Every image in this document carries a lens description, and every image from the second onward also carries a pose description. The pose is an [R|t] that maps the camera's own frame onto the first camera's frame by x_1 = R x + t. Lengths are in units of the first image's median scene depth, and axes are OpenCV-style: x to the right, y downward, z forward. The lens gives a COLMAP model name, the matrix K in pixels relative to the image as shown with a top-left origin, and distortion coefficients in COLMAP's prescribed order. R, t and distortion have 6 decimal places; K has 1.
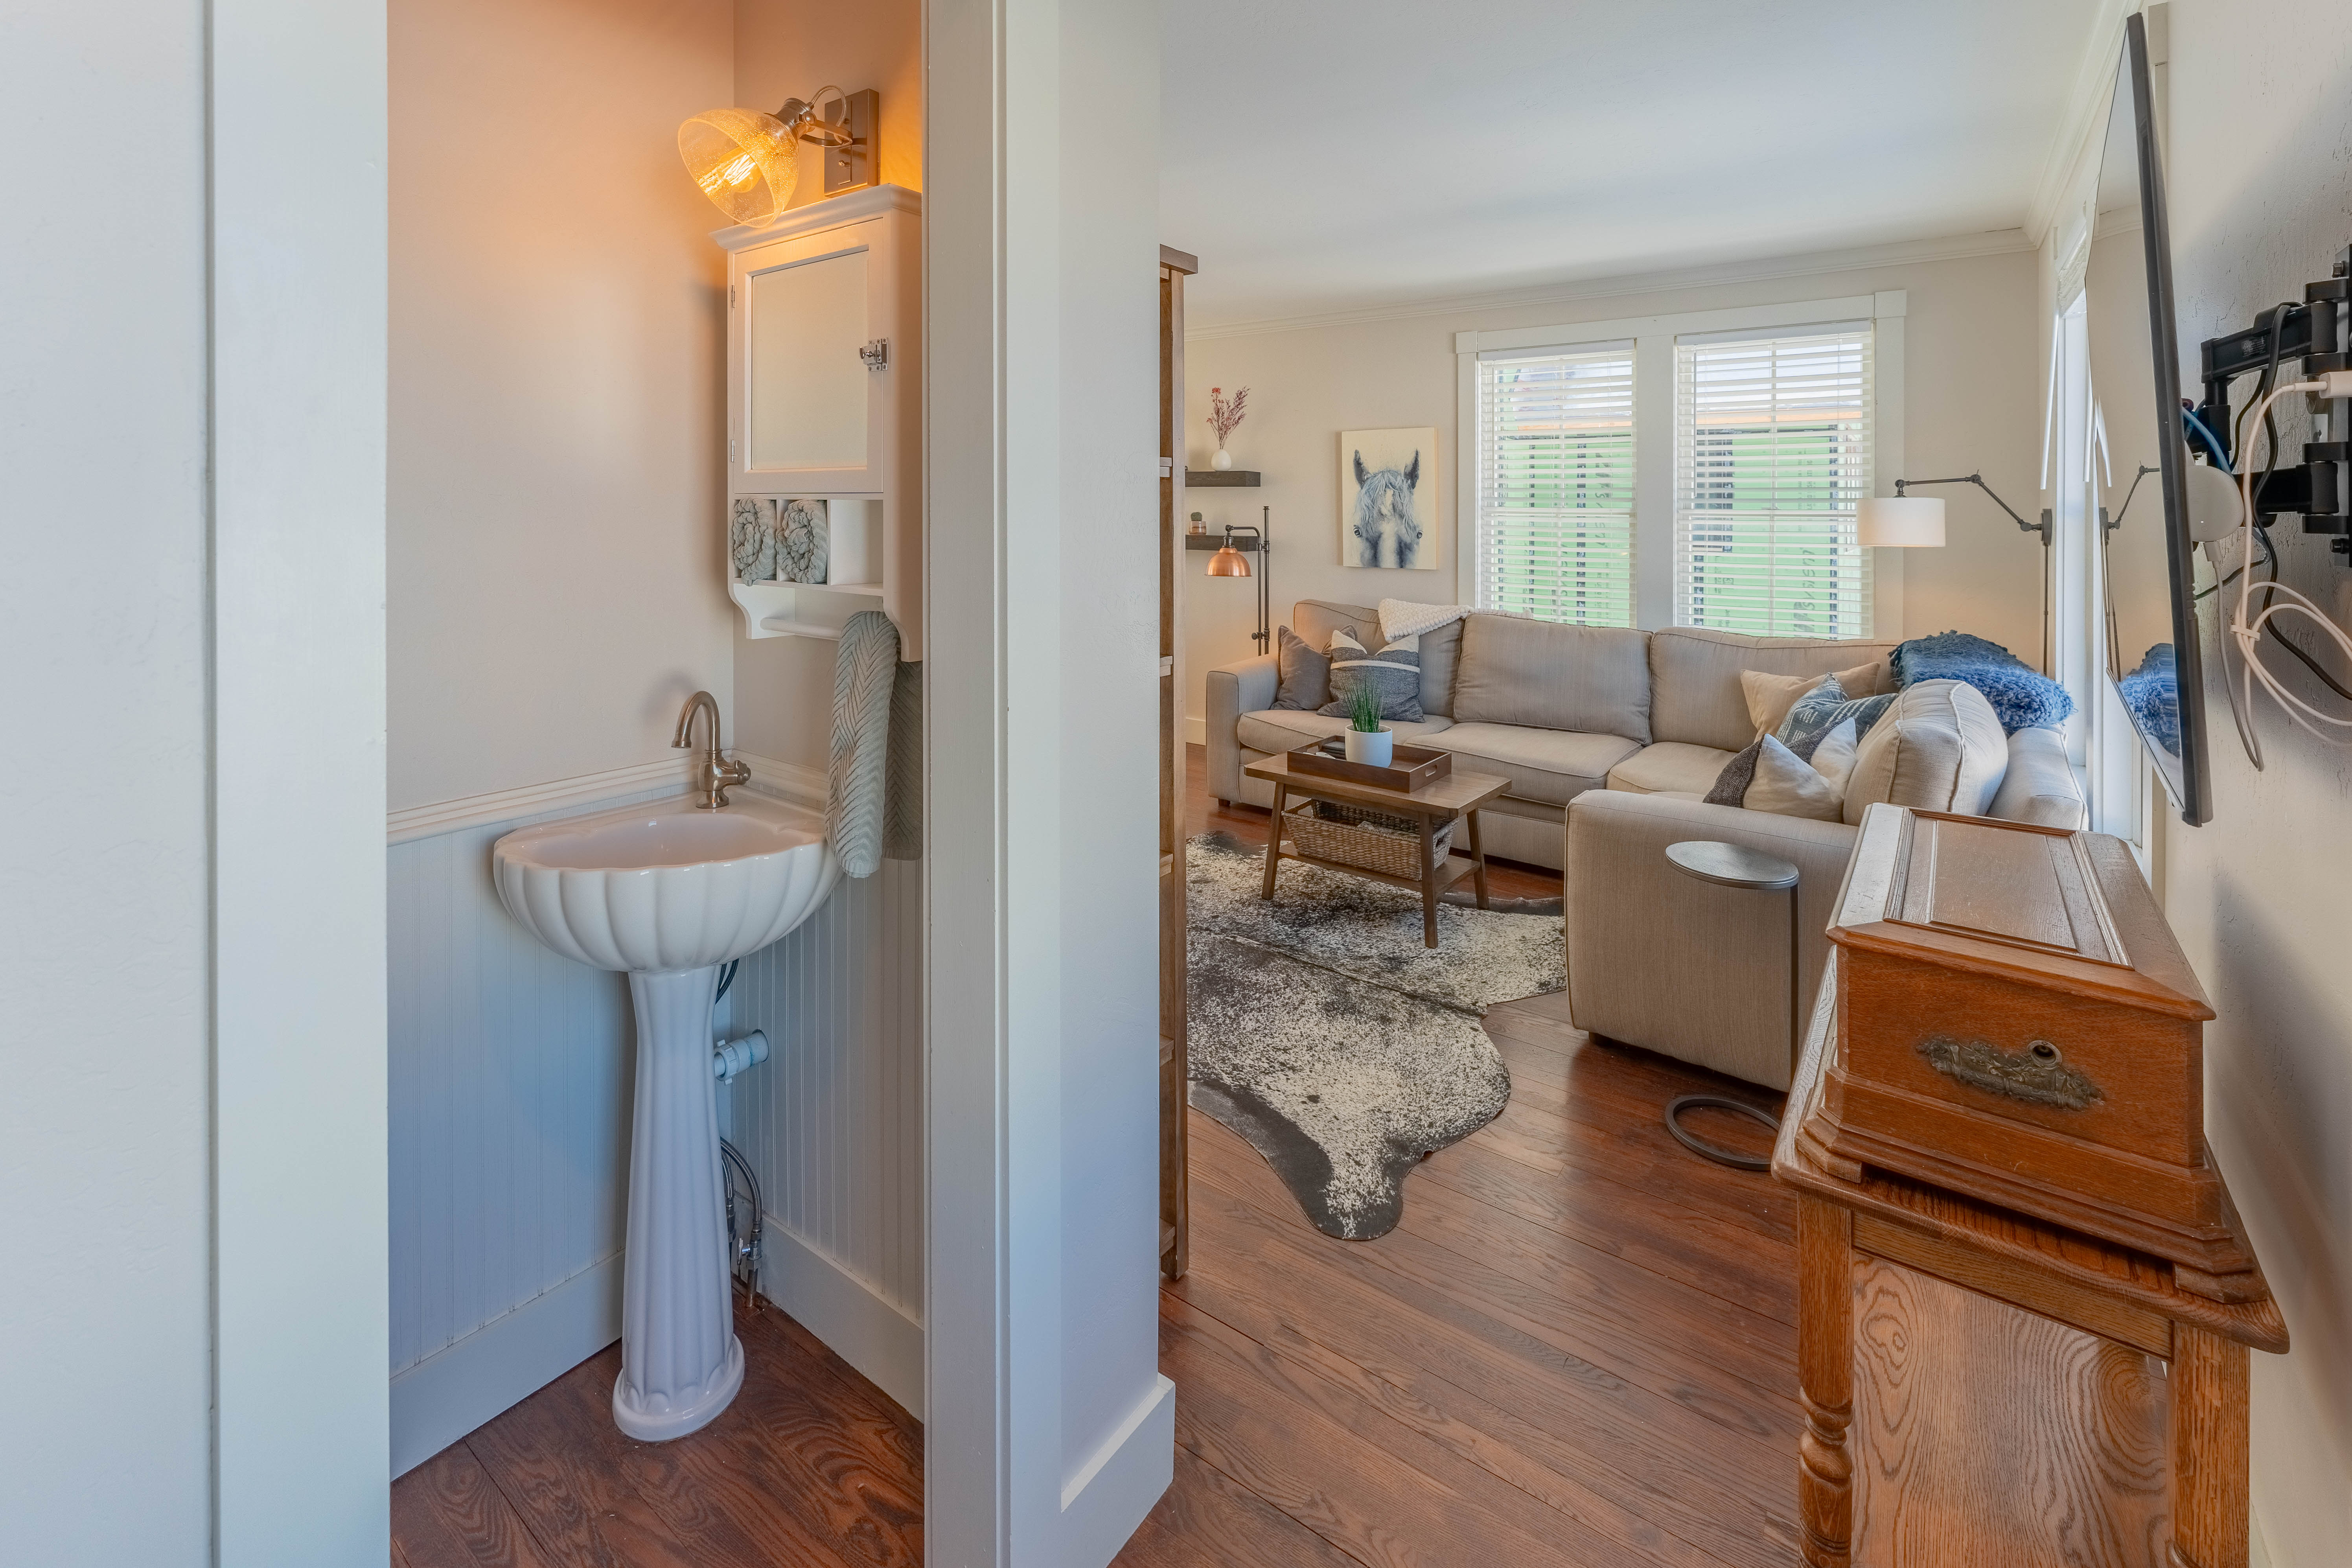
lens RADIAL K [[1003.4, 0, 1125.6], [0, 1003.4, 490.6], [0, 0, 1]] dist [-0.000484, -0.000373]
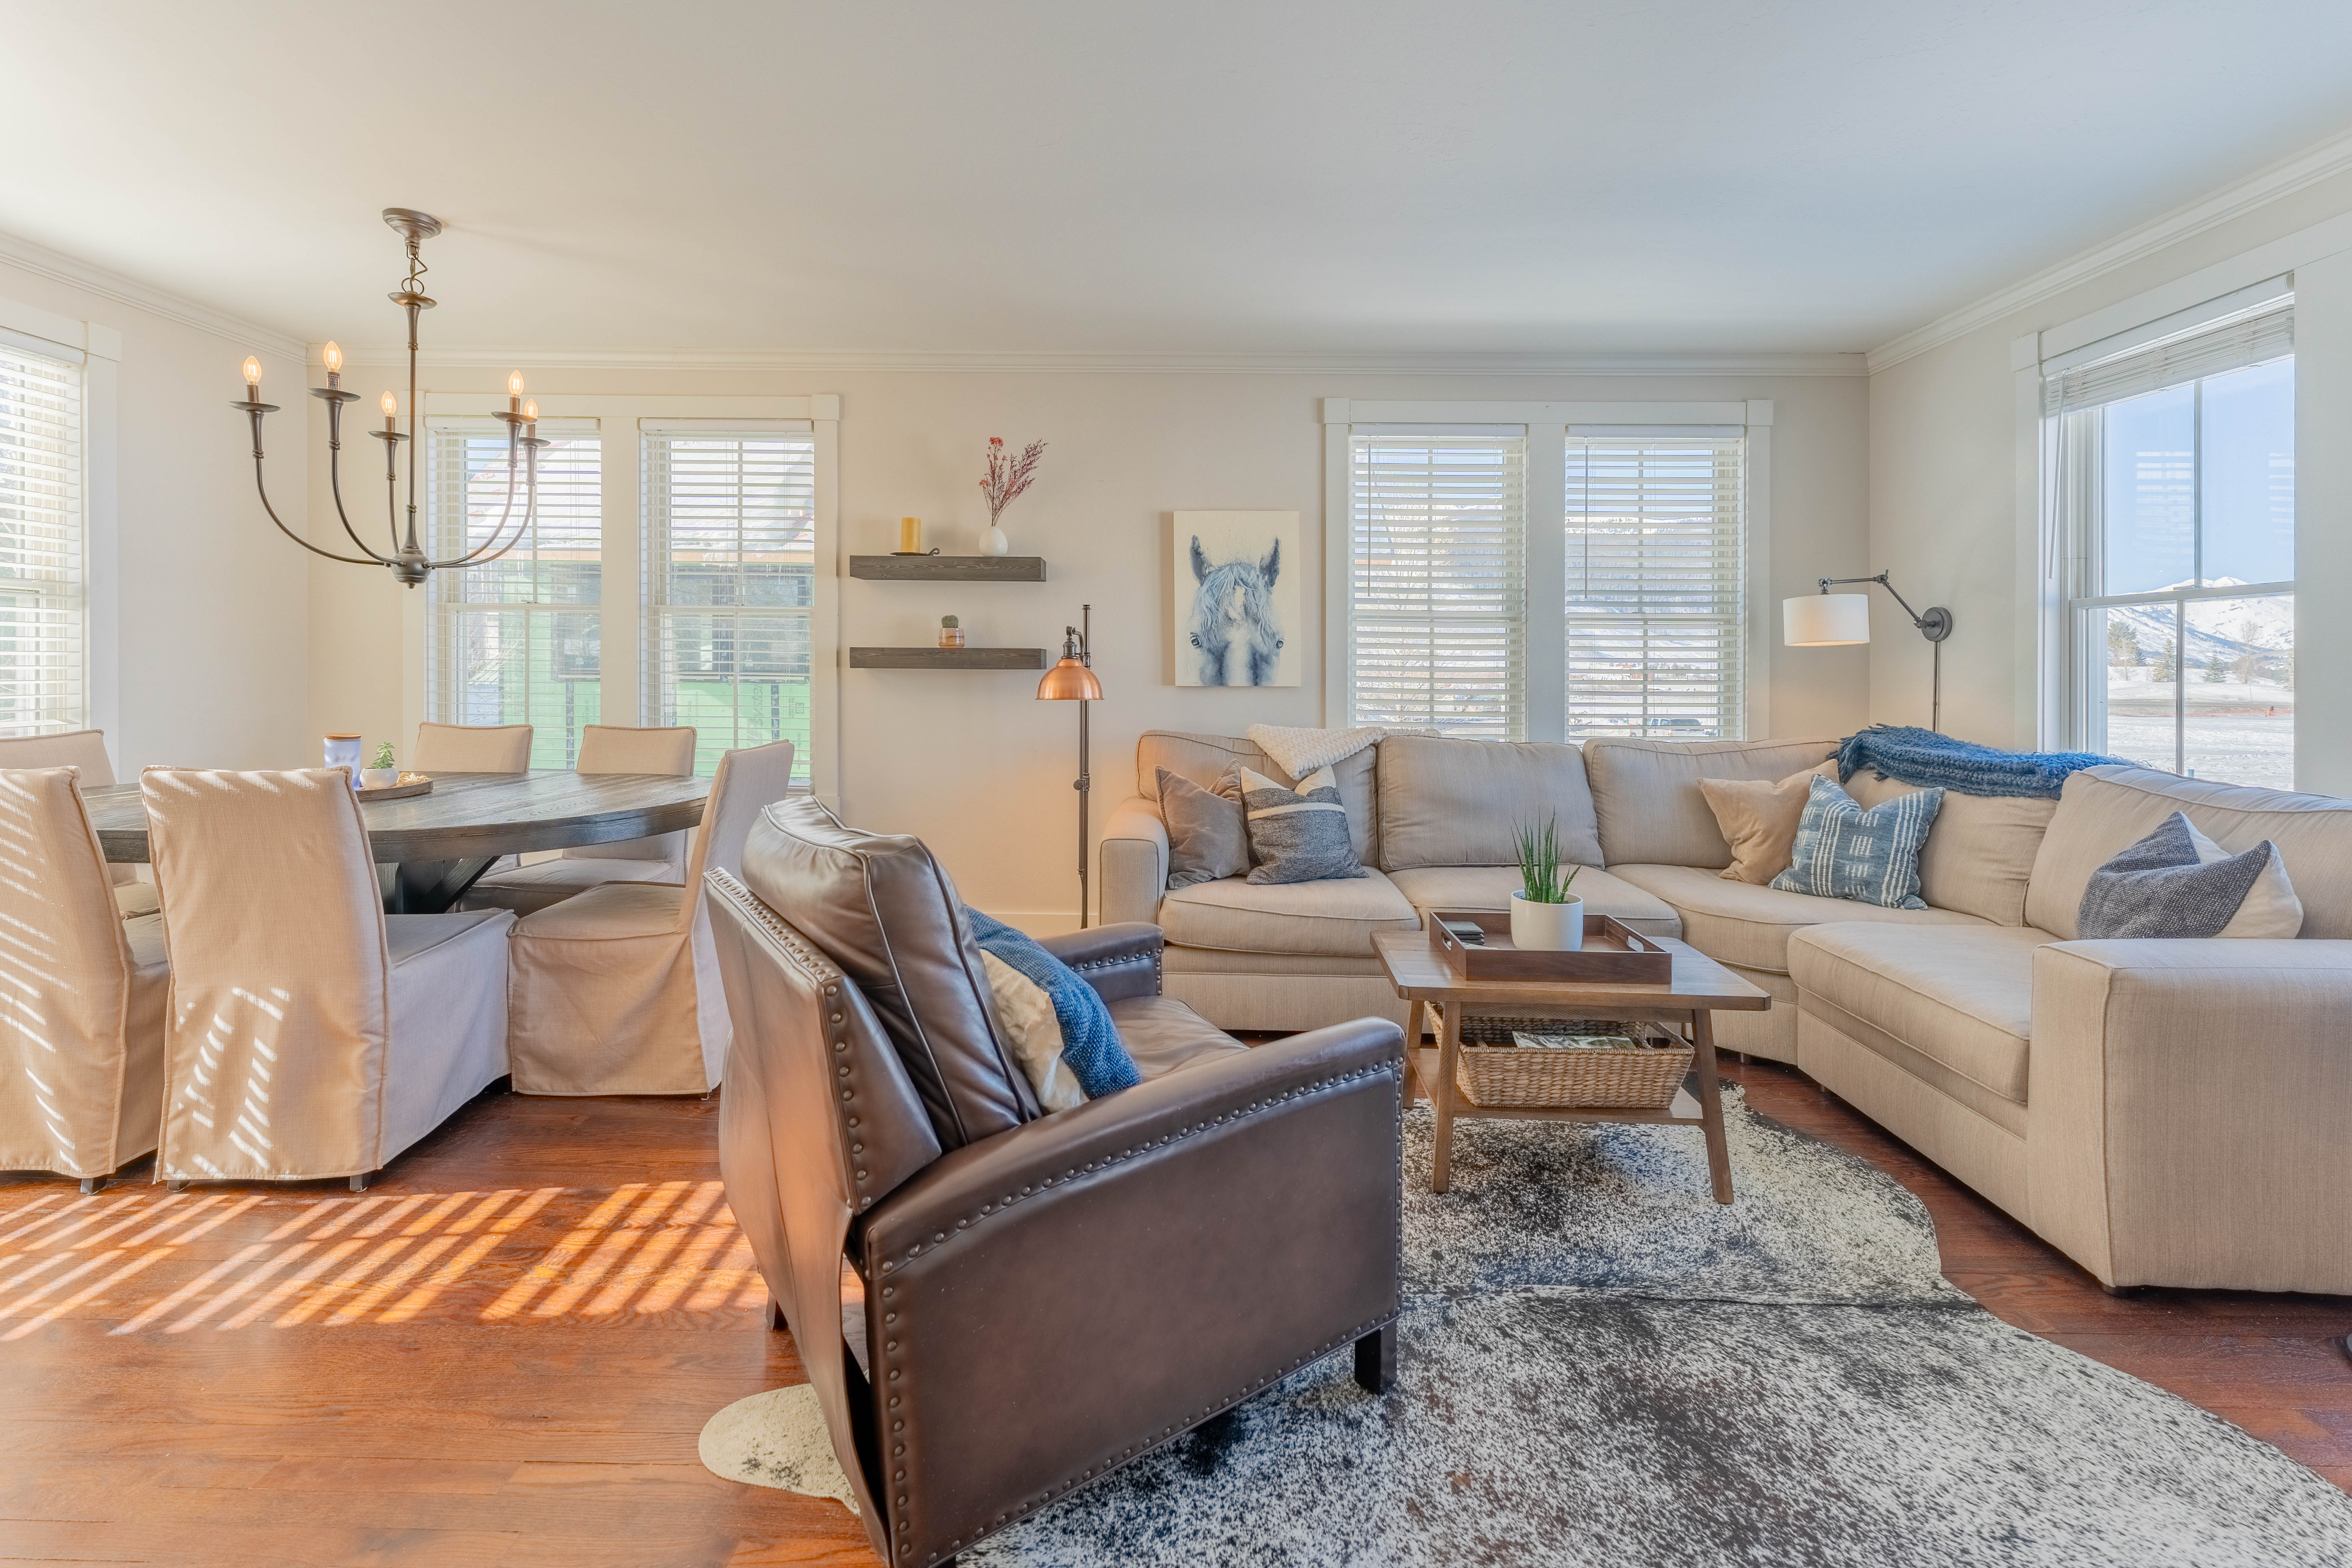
lens RADIAL K [[994.3, 0, 1185.0], [0, 994.3, 658.5], [0, 0, 1]] dist [-0.000593, -0.000002]
pose [[0.808302, 0.002288, 0.588764, -0.273538], [-0.013856, 0.999789, 0.015138, 0.051713], [-0.588605, -0.020394, 0.808163, 0.459801]]
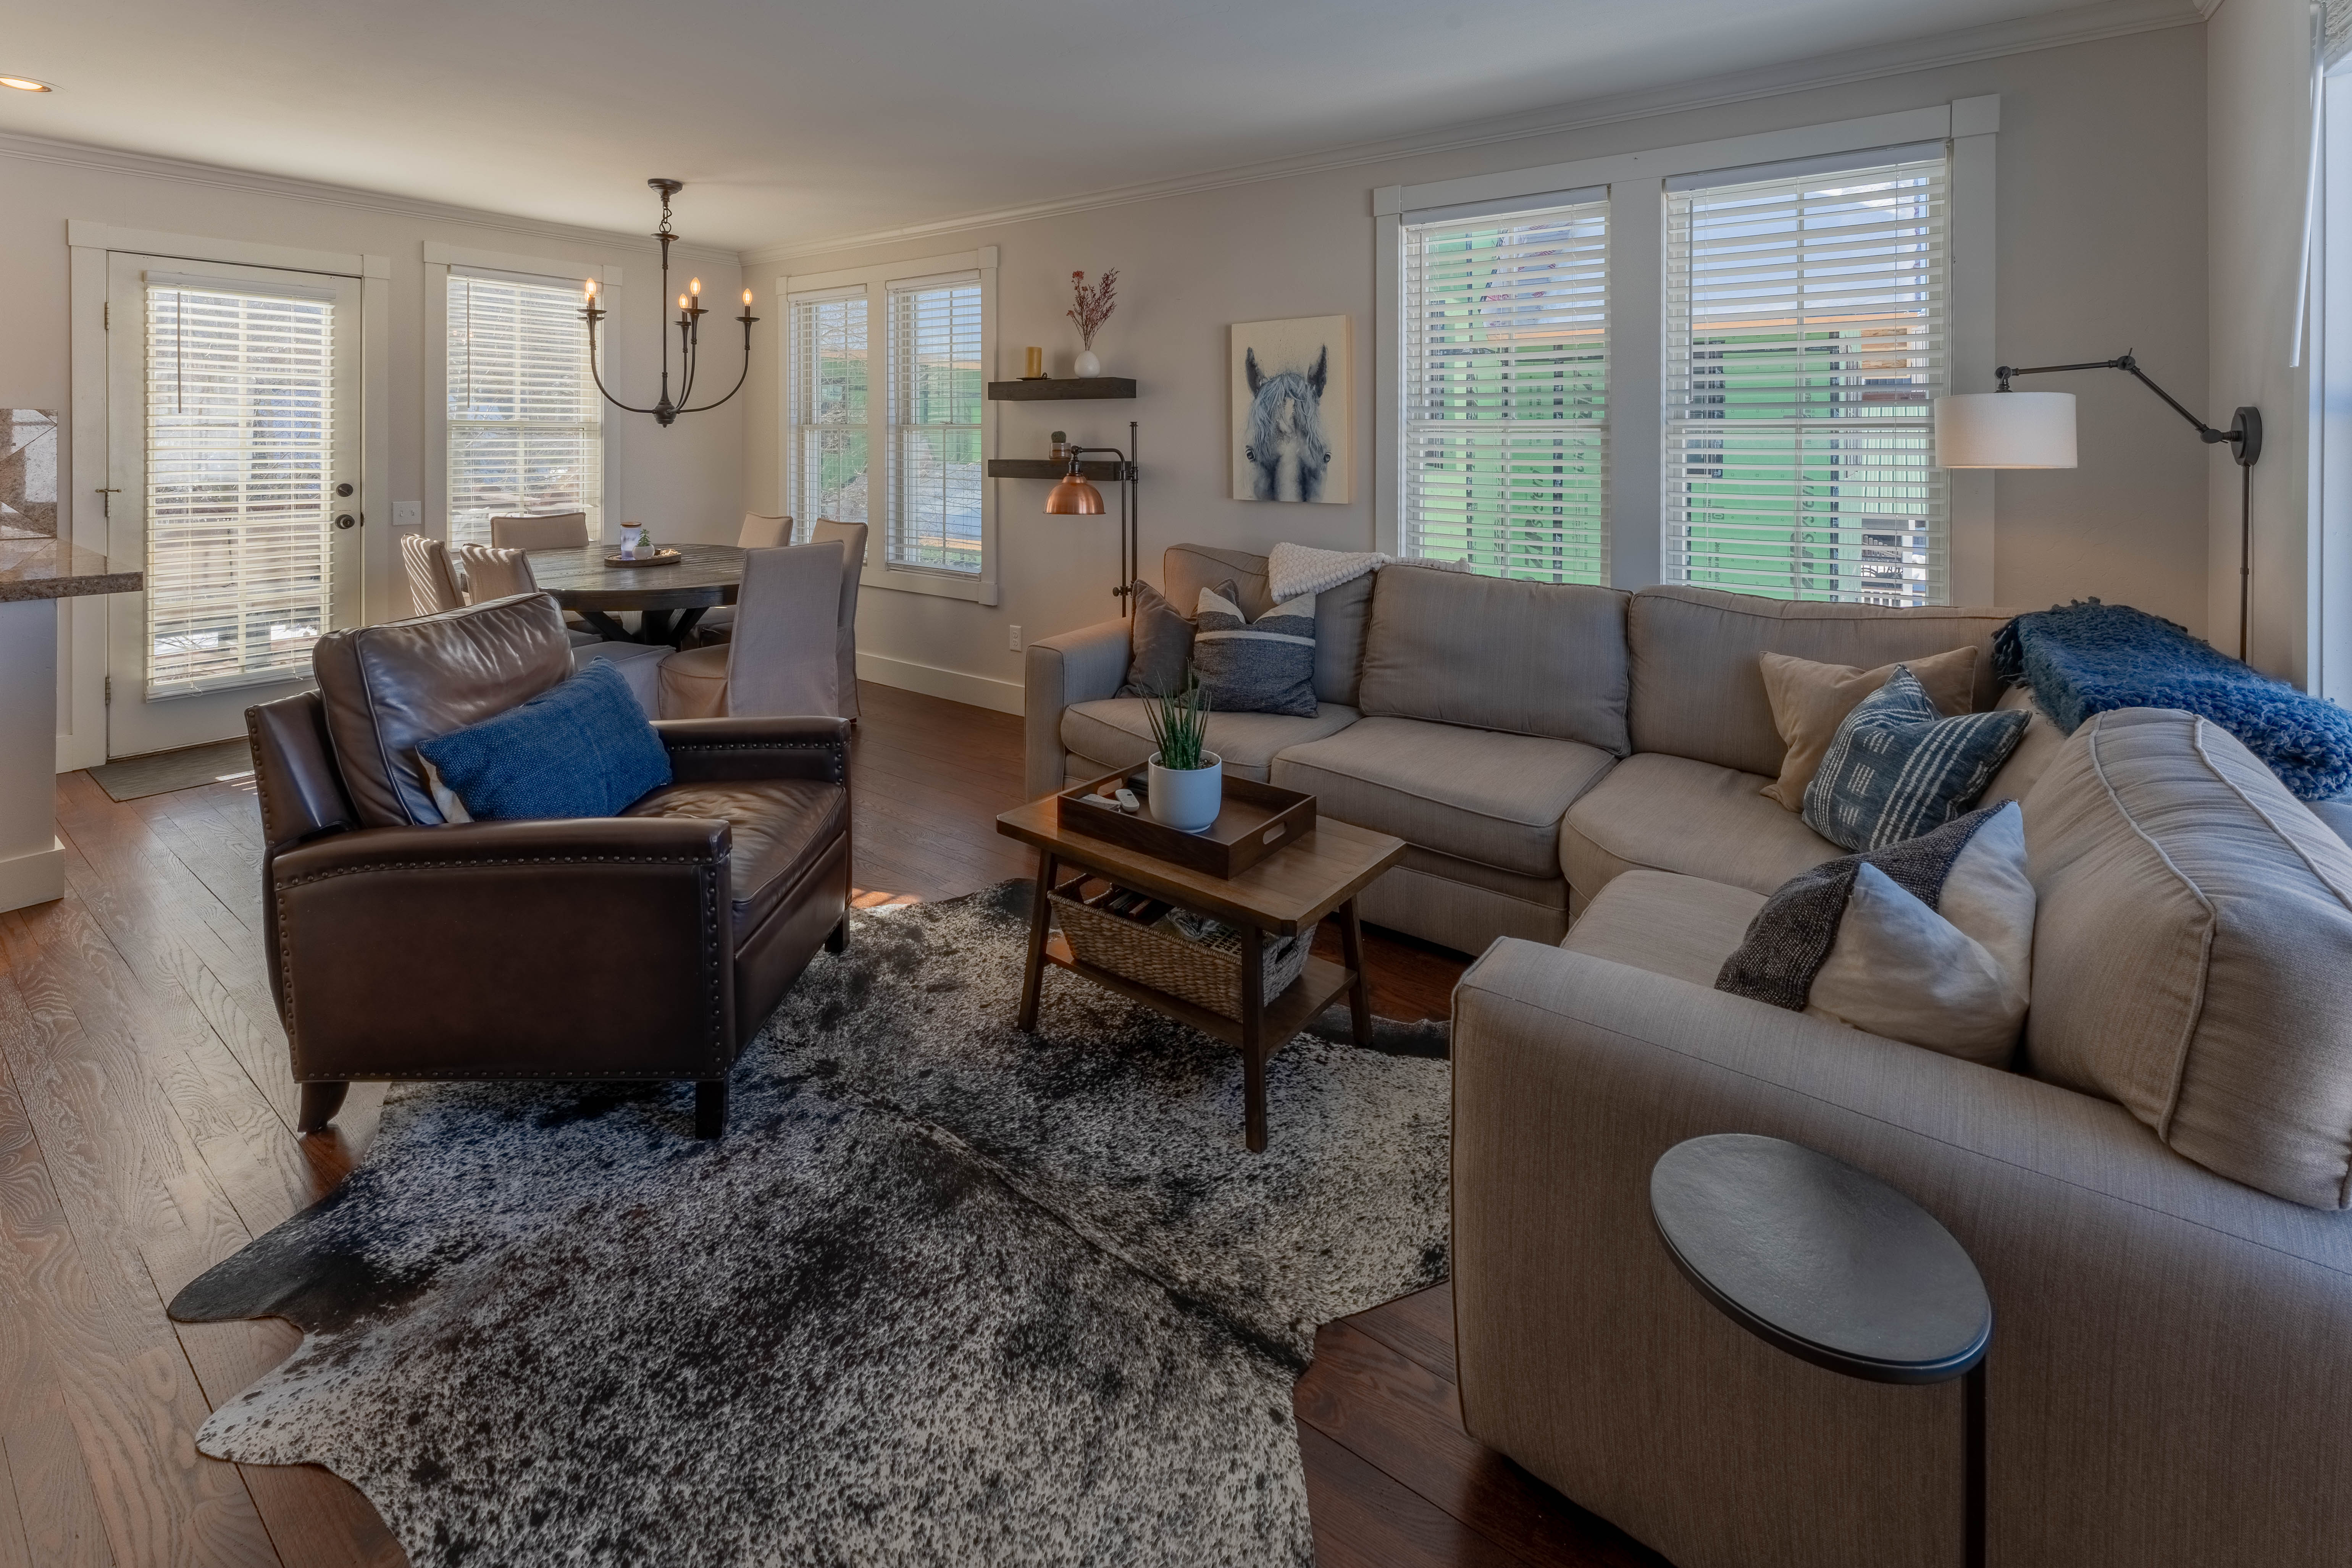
lens RADIAL K [[1003.4, 0, 1130.1], [0, 1003.4, 432.3], [0, 0, 1]] dist [-0.000484, -0.000373]
pose [[0.999855, -0.005173, 0.016245, 0.152370], [0.004979, 0.999916, 0.011926, 0.017619], [-0.016305, -0.011843, 0.999797, 0.283752]]
